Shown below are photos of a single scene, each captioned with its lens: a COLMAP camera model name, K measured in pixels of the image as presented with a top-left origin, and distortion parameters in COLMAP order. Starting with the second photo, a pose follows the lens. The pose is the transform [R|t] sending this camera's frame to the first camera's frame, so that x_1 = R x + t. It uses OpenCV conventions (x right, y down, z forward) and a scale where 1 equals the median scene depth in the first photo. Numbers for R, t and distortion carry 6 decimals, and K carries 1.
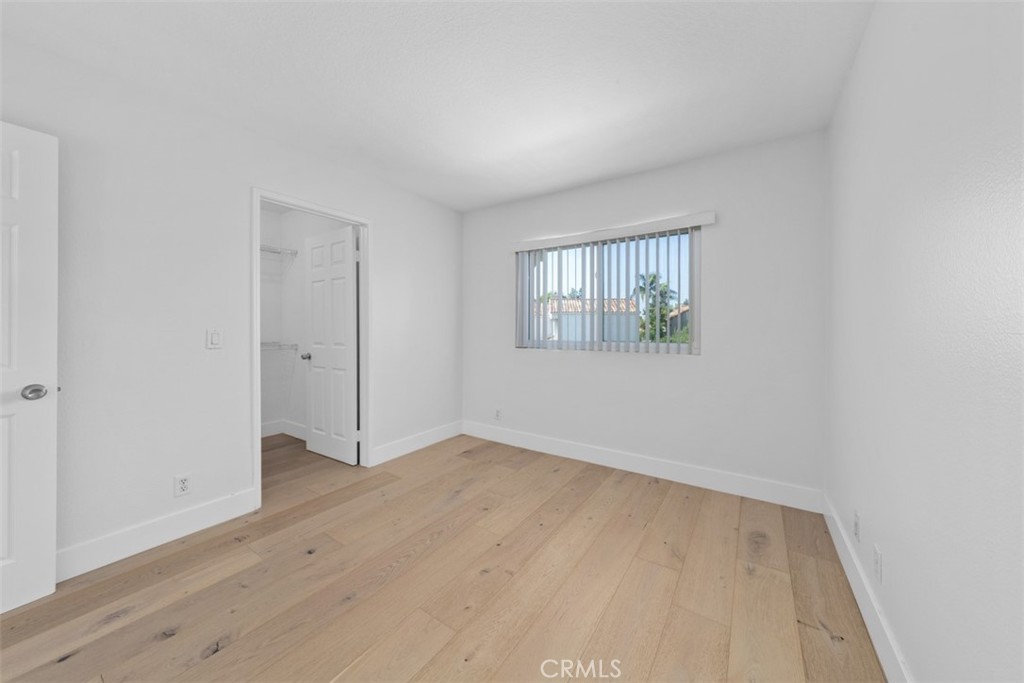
lens RADIAL K [[347.3, 0, 512.5], [0, 347.3, 333.5], [0, 0, 1]] dist [-0.003309, -0.000101]
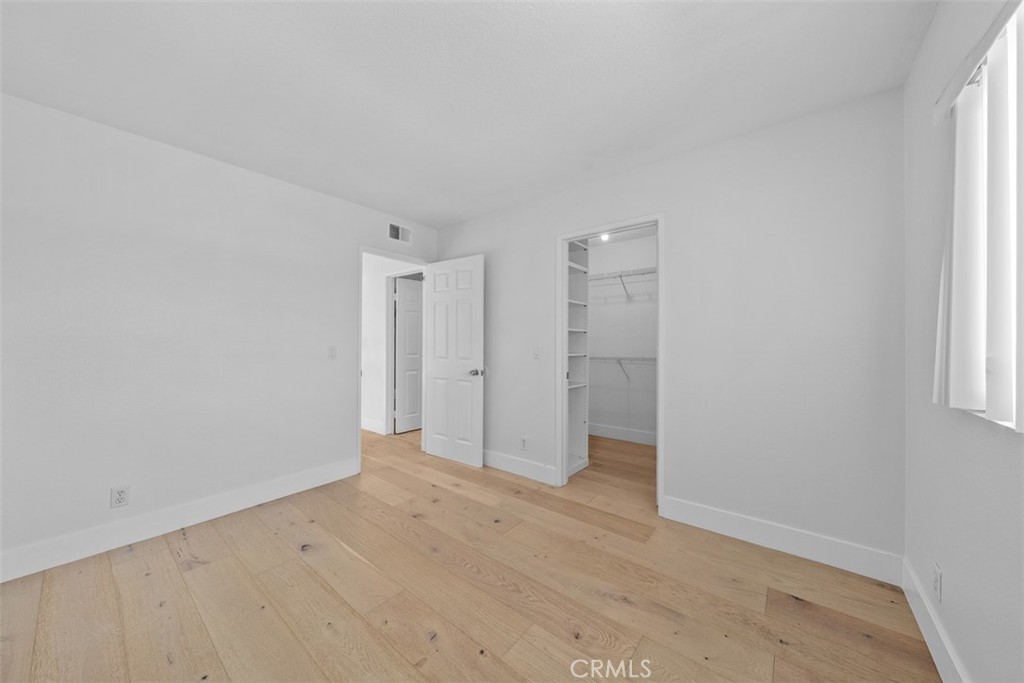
lens RADIAL K [[347.3, 0, 512.5], [0, 347.3, 333.5], [0, 0, 1]] dist [-0.003309, -0.000101]
pose [[-0.059593, -0.027084, -0.997855, 0.649000], [-0.021869, 0.999427, -0.025820, -0.018431], [0.997983, 0.020283, -0.060151, 1.050820]]
